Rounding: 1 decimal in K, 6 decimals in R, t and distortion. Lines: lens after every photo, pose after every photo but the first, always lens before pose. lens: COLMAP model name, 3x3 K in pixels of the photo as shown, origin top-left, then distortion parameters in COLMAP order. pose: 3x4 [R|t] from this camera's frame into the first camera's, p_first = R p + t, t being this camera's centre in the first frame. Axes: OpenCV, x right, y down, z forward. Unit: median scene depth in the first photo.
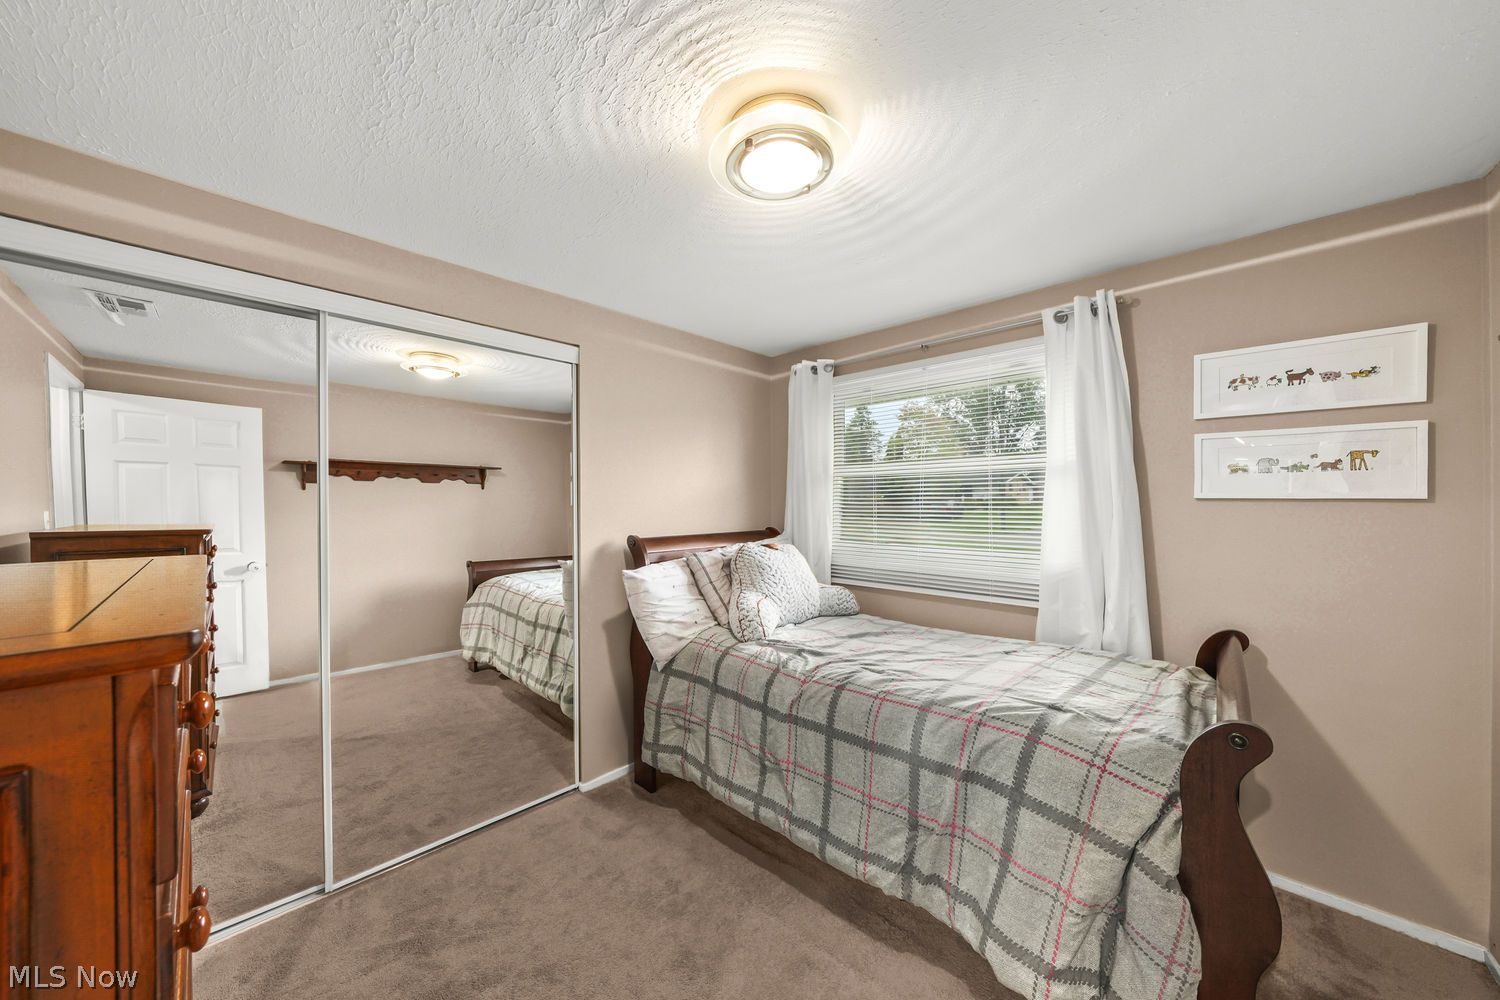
lens RADIAL K [[516.7, 0, 747.7], [0, 516.7, 501.7], [0, 0, 1]] dist [-0.013171, 0.000386]
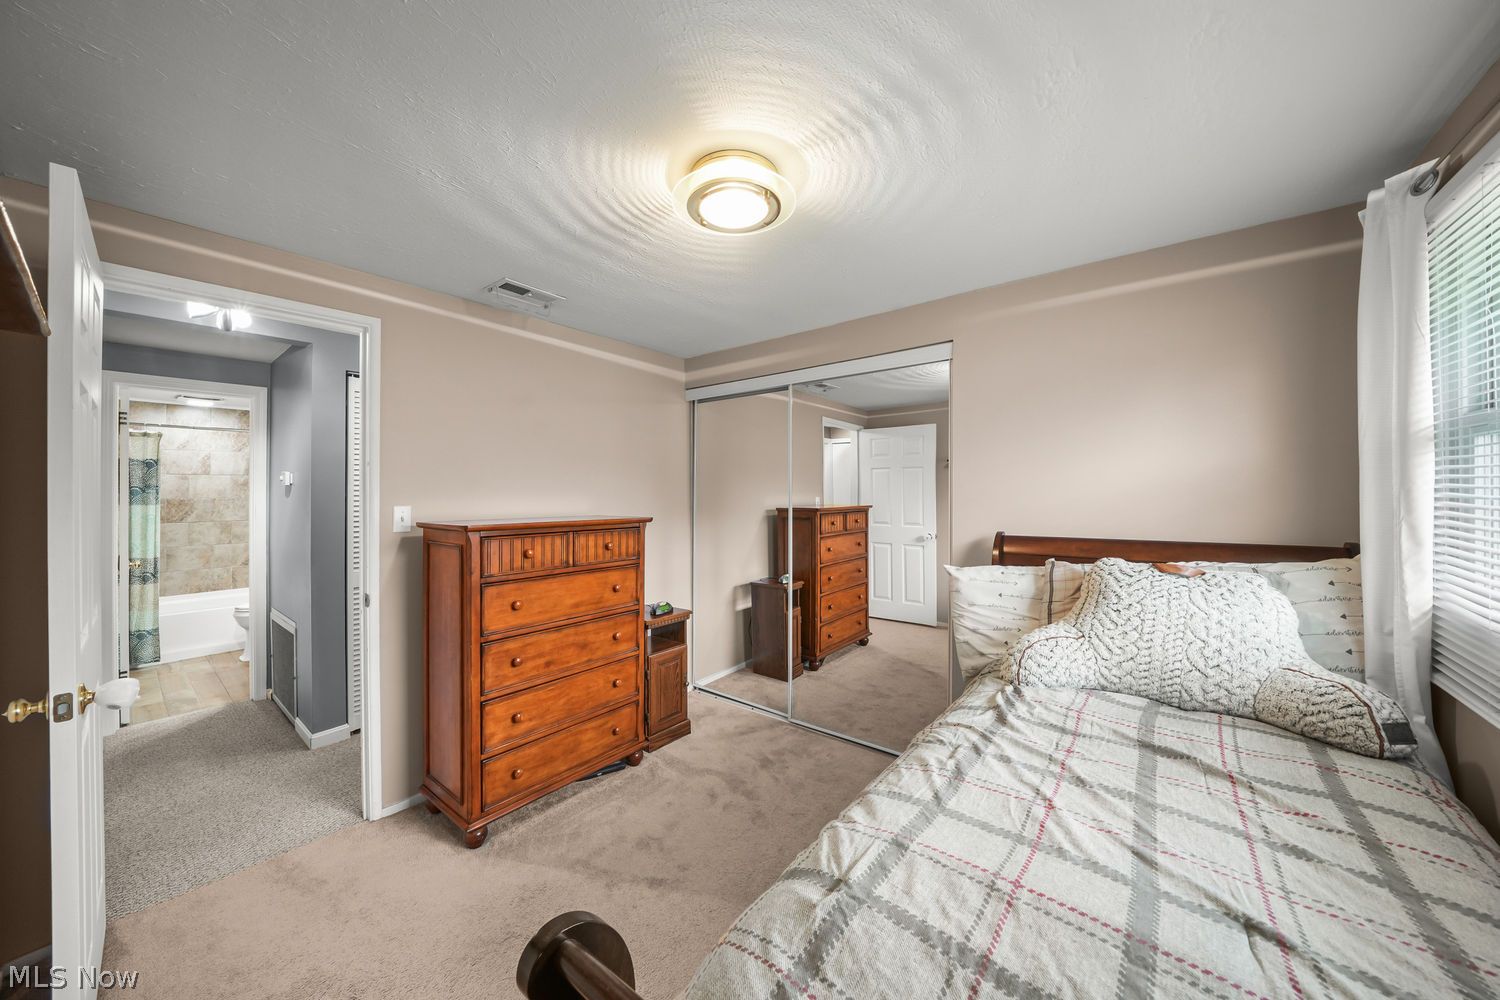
lens RADIAL K [[516.7, 0, 722.9], [0, 516.7, 485.8], [0, 0, 1]] dist [-0.013171, 0.000386]
pose [[0.063670, -0.011191, -0.997908, 0.837121], [0.019712, 0.999756, -0.009955, -0.018402], [0.997776, -0.019037, 0.063875, 0.617505]]
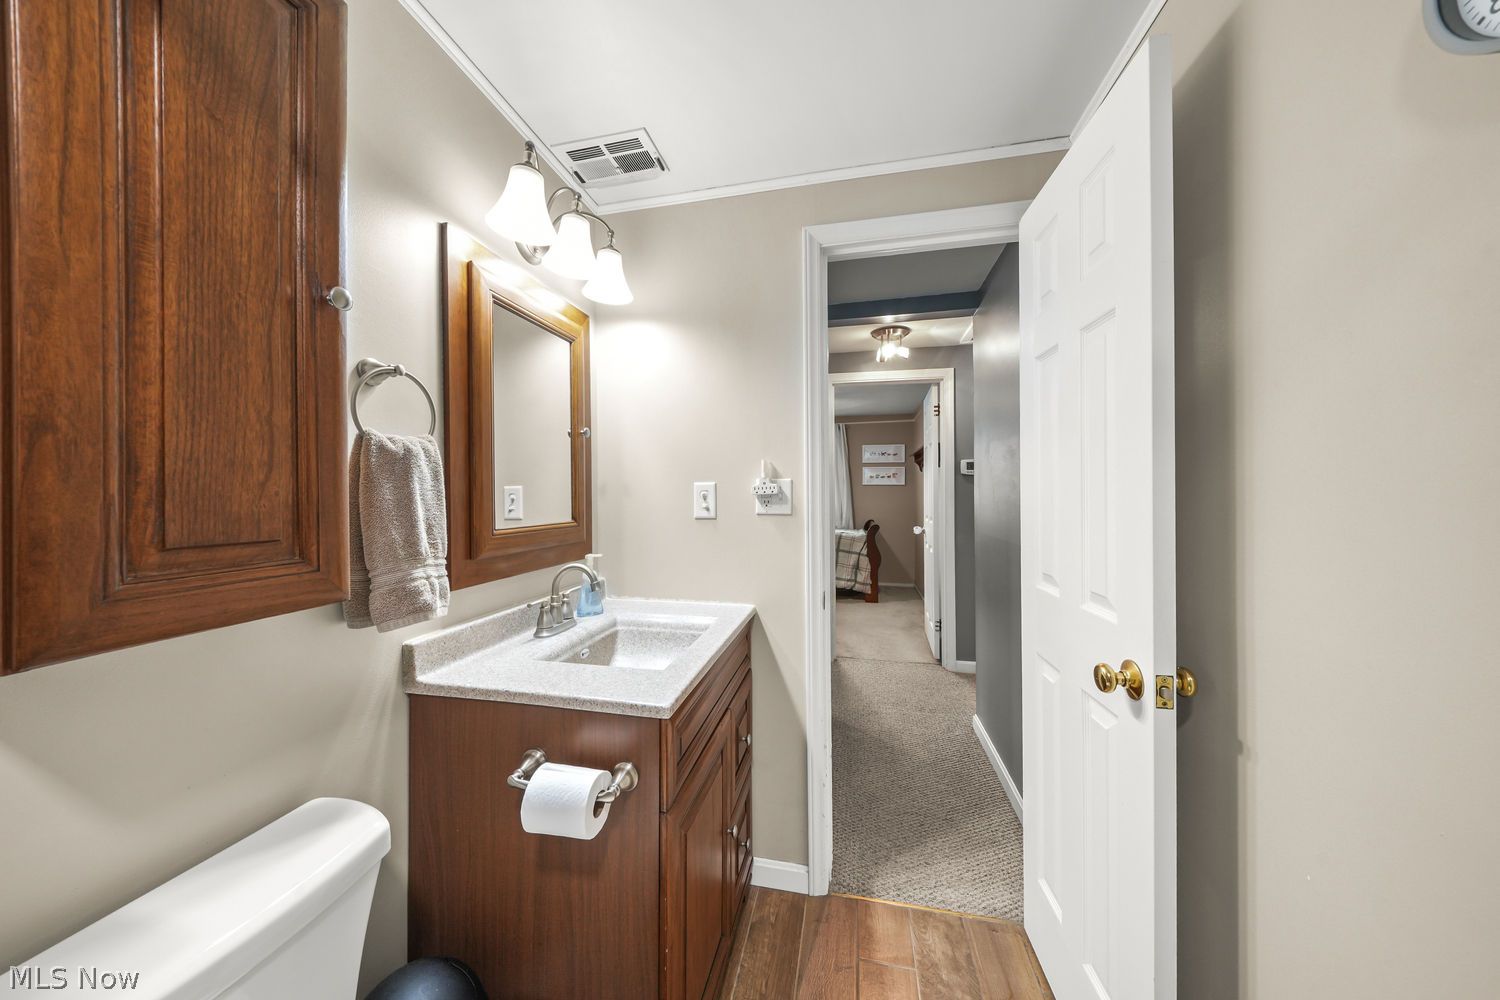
lens RADIAL K [[516.7, 0, 745.9], [0, 516.7, 500.2], [0, 0, 1]] dist [-0.013171, 0.000386]
pose [[0.851949, -0.013309, 0.523456, -1.639233], [0.005018, 0.999839, 0.017253, 0.032308], [-0.523601, -0.012072, 0.851878, -1.575203]]
